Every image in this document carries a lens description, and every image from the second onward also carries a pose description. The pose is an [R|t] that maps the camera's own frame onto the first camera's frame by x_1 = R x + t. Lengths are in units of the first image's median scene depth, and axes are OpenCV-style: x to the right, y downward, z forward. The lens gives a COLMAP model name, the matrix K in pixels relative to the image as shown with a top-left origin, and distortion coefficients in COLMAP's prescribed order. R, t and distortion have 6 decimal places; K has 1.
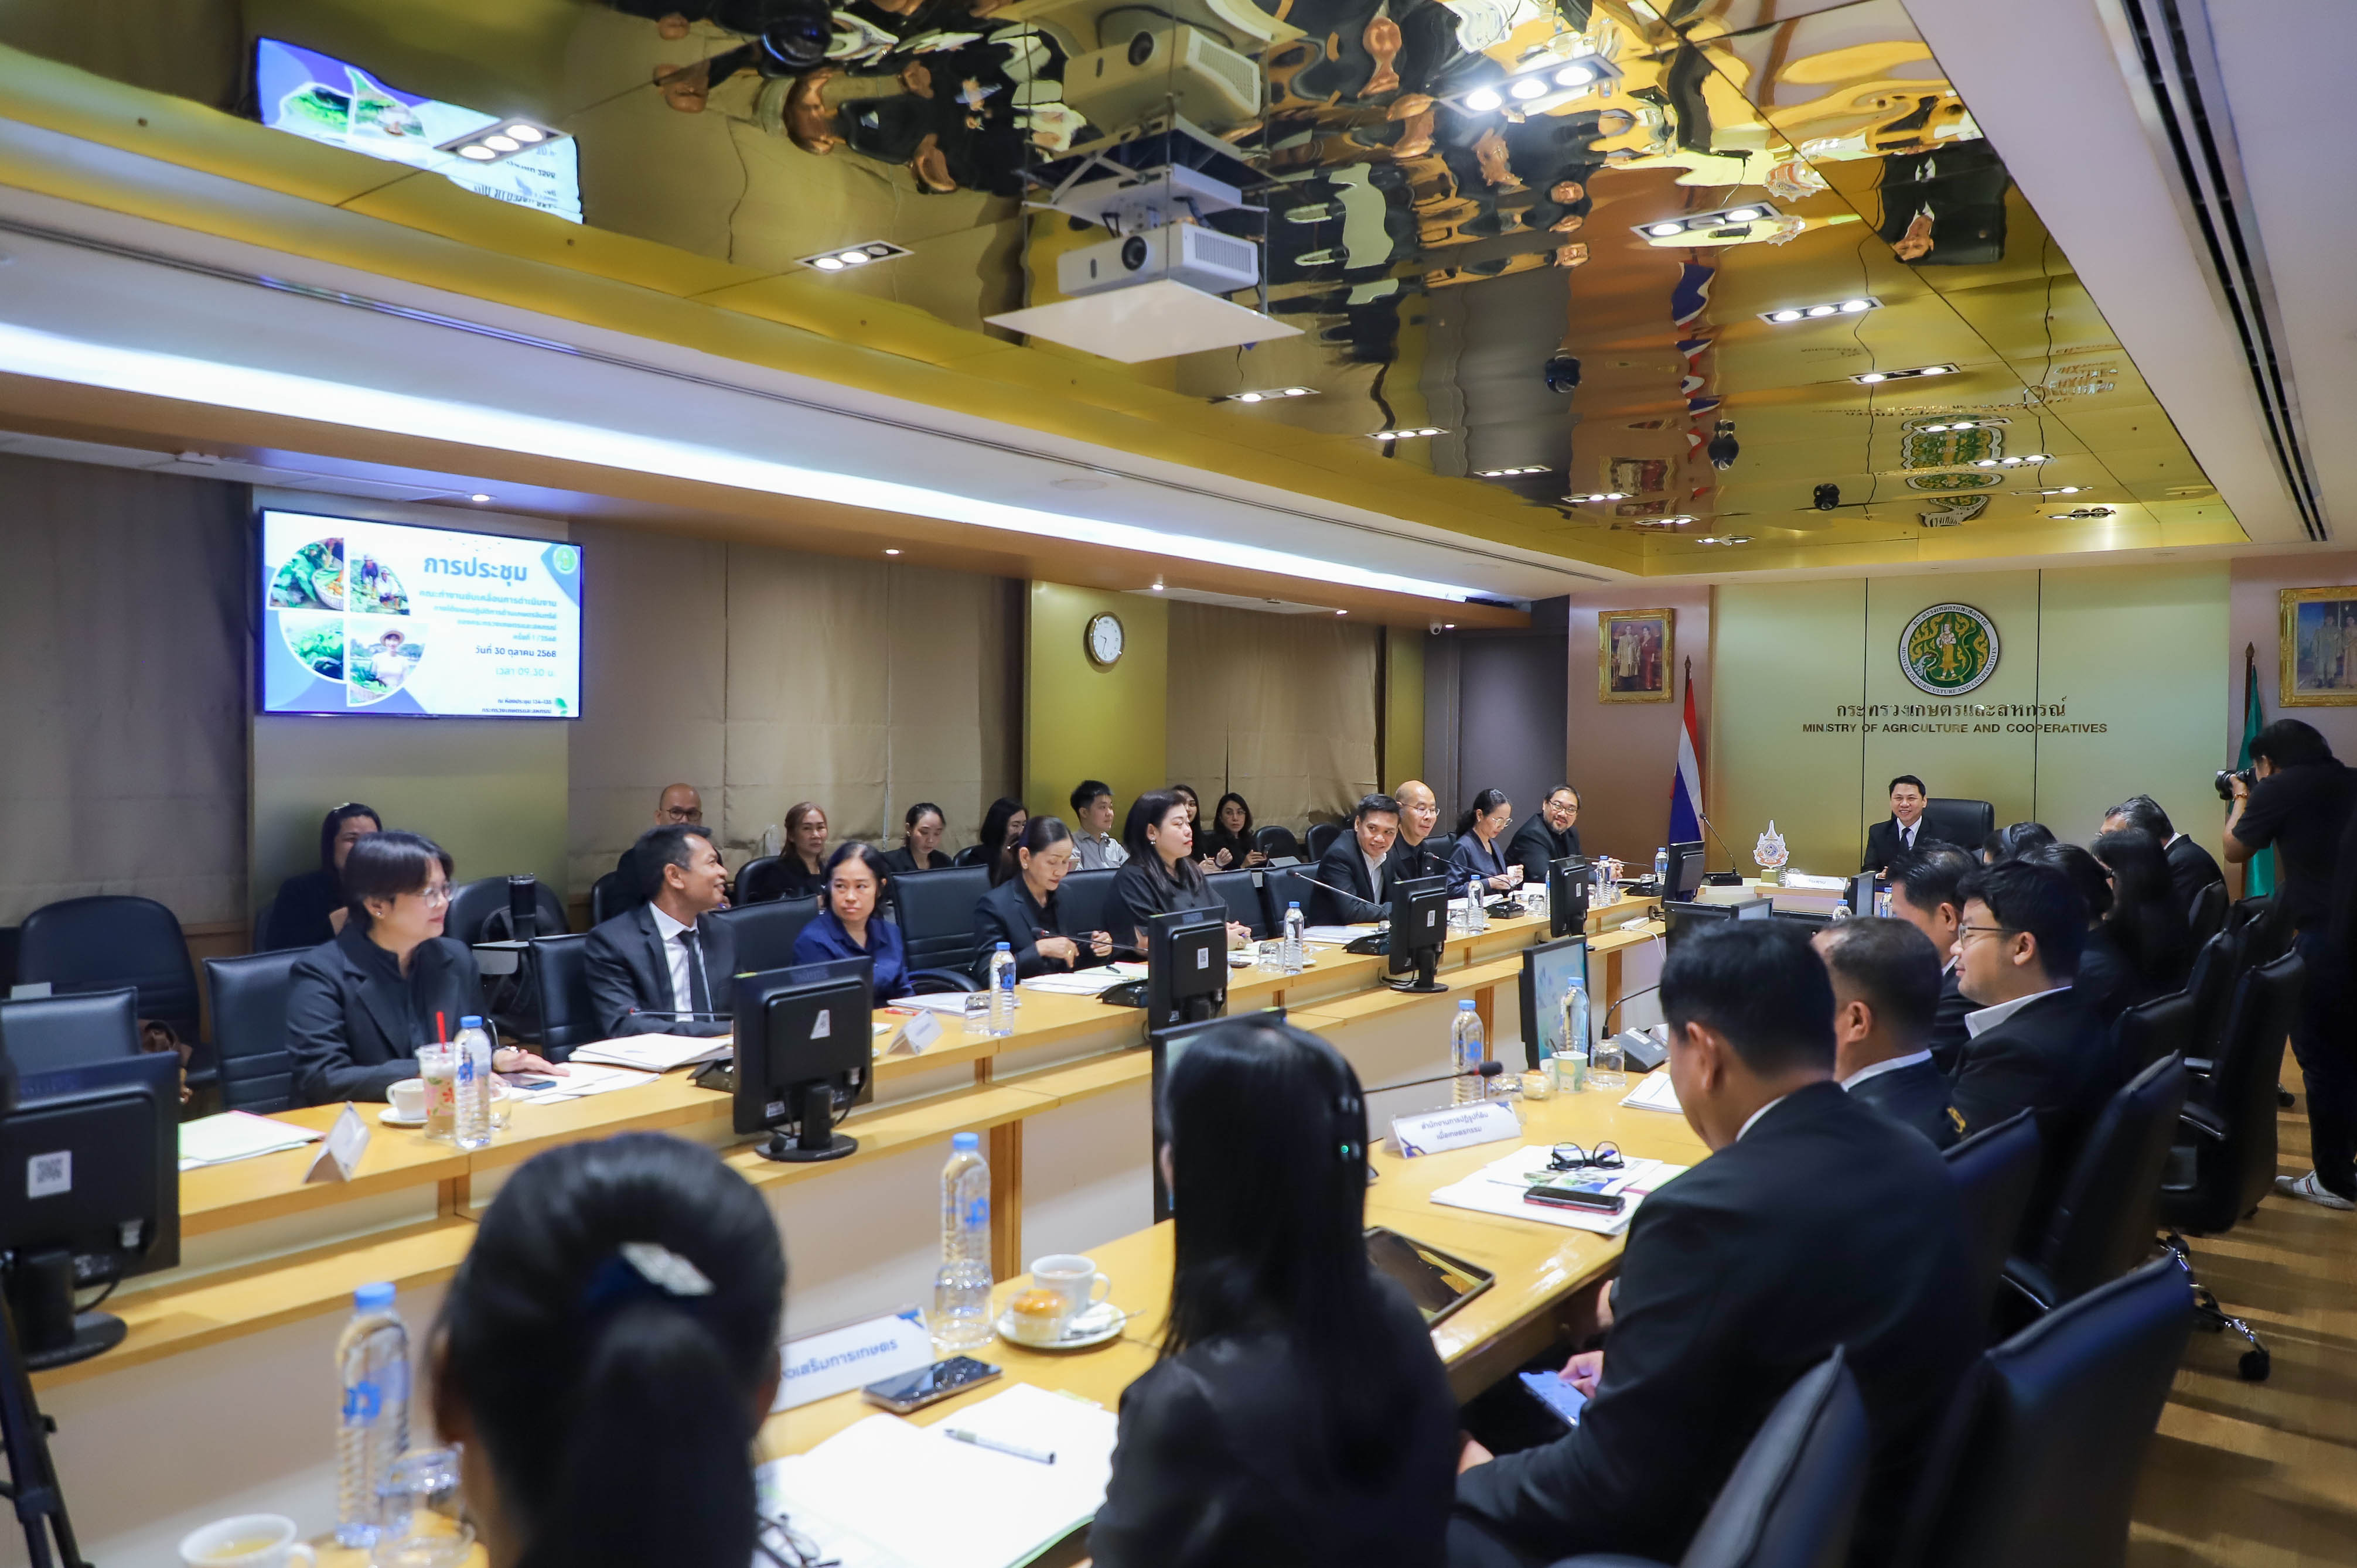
lens RADIAL K [[1599.1, 0, 1178.5], [0, 1599.1, 784.0], [0, 0, 1]] dist [0.000632, -0.000144]
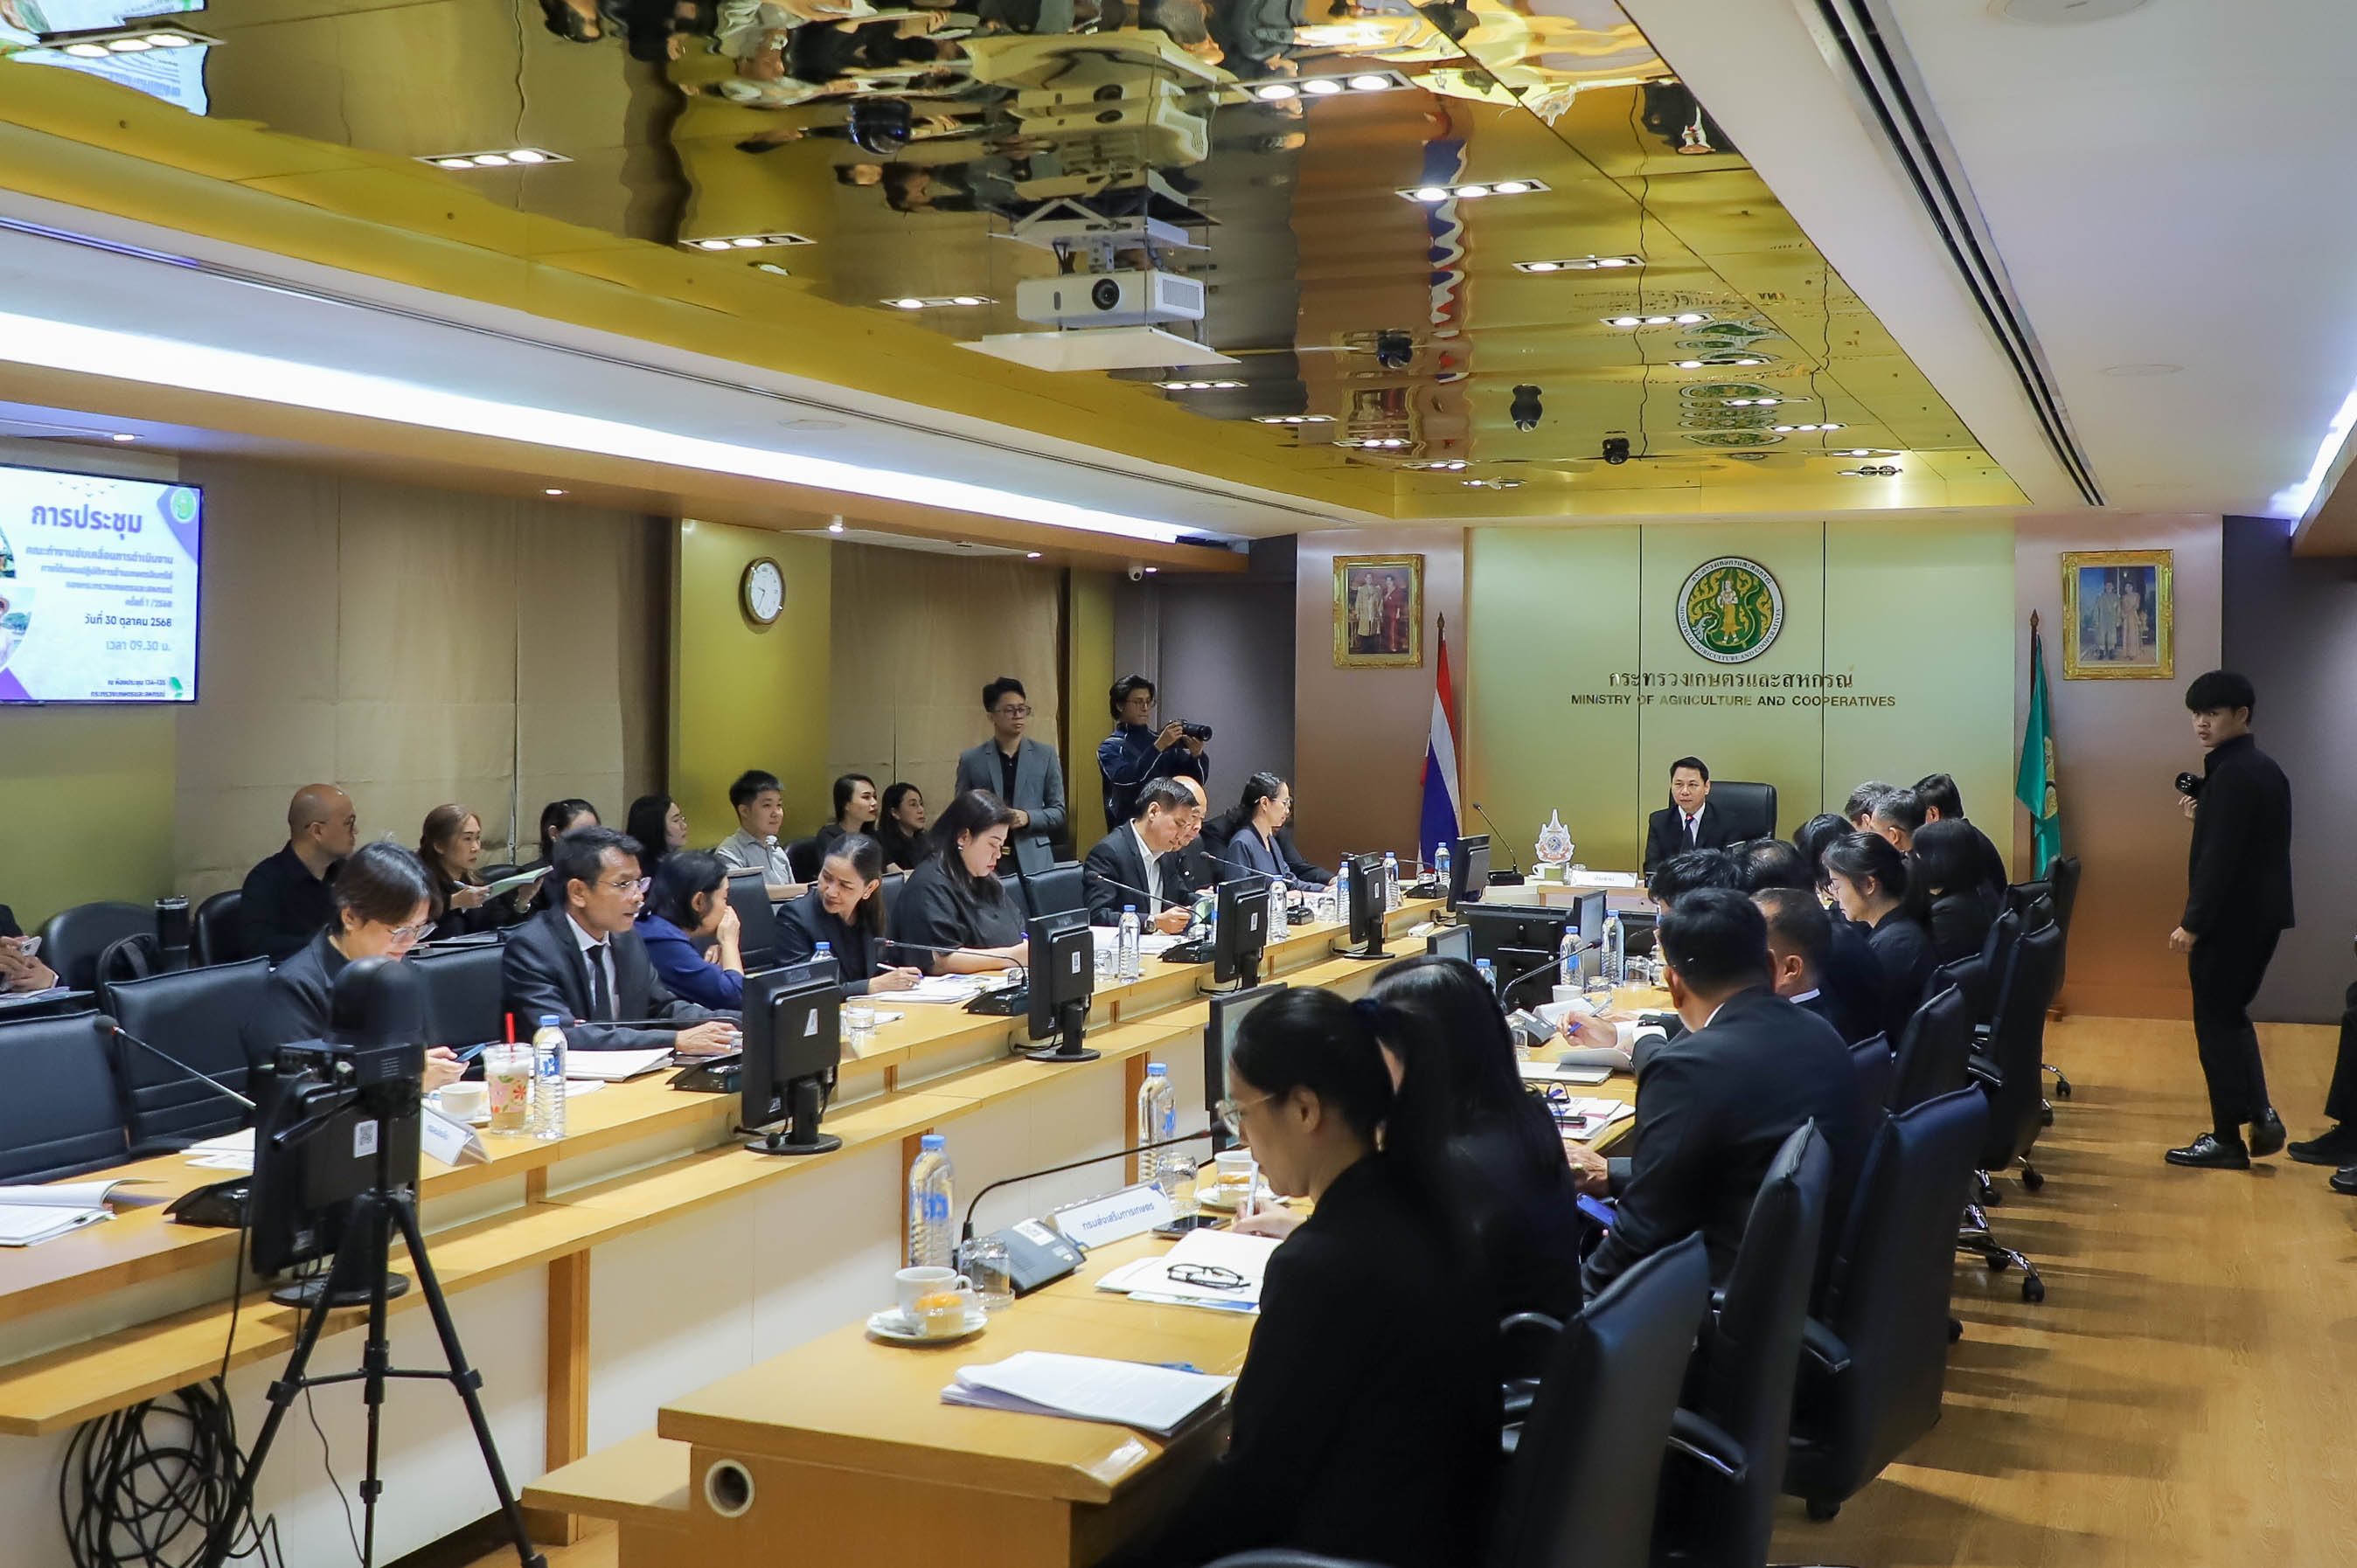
lens RADIAL K [[2383.0, 0, 1229.7], [0, 2383.0, 695.7], [0, 0, 1]] dist [0.001666, -0.012651]
pose [[0.966396, -0.000261, 0.257058, -0.135414], [0.007151, 0.999640, -0.025871, -0.007374], [-0.256959, 0.026840, 0.966050, -0.213023]]
